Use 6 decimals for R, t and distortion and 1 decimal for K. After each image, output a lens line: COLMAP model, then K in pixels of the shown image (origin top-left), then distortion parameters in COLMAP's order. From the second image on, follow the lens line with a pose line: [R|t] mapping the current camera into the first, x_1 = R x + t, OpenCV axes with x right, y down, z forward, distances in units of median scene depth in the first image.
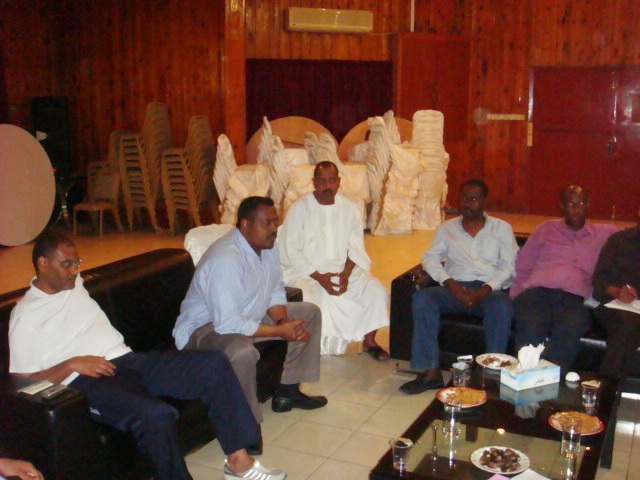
lens RADIAL K [[747.4, 0, 322.2], [0, 747.4, 239.9], [0, 0, 1]] dist [-0.127292, 0.000000]
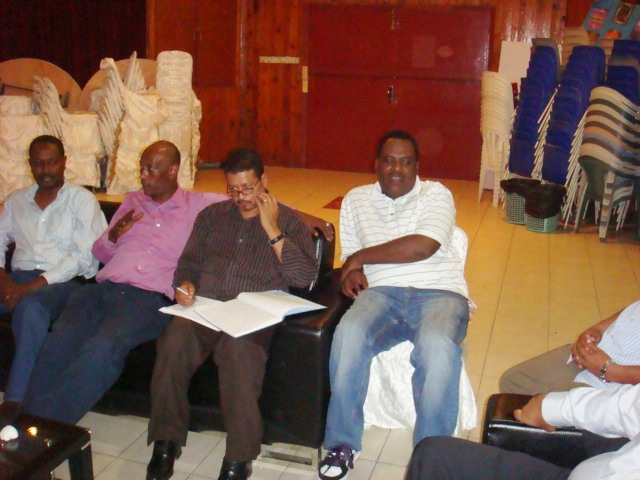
lens RADIAL K [[747.4, 0, 314.8], [0, 747.4, 239.2], [0, 0, 1]] dist [-0.127292, 0.000000]
pose [[0.990958, -0.010536, 0.133758, 0.189288], [0.001256, 0.997597, 0.069273, -0.013851], [-0.134166, -0.068479, 0.988590, 0.105095]]
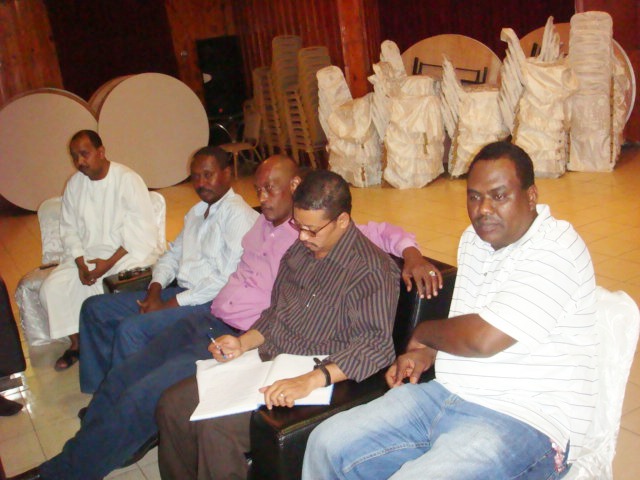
lens RADIAL K [[747.4, 0, 317.7], [0, 747.4, 241.3], [0, 0, 1]] dist [-0.127292, 0.000000]
pose [[0.812098, 0.059434, -0.580486, 0.358832], [0.014119, 0.992507, 0.121372, -0.038490], [0.583350, -0.106762, 0.805174, 0.232363]]
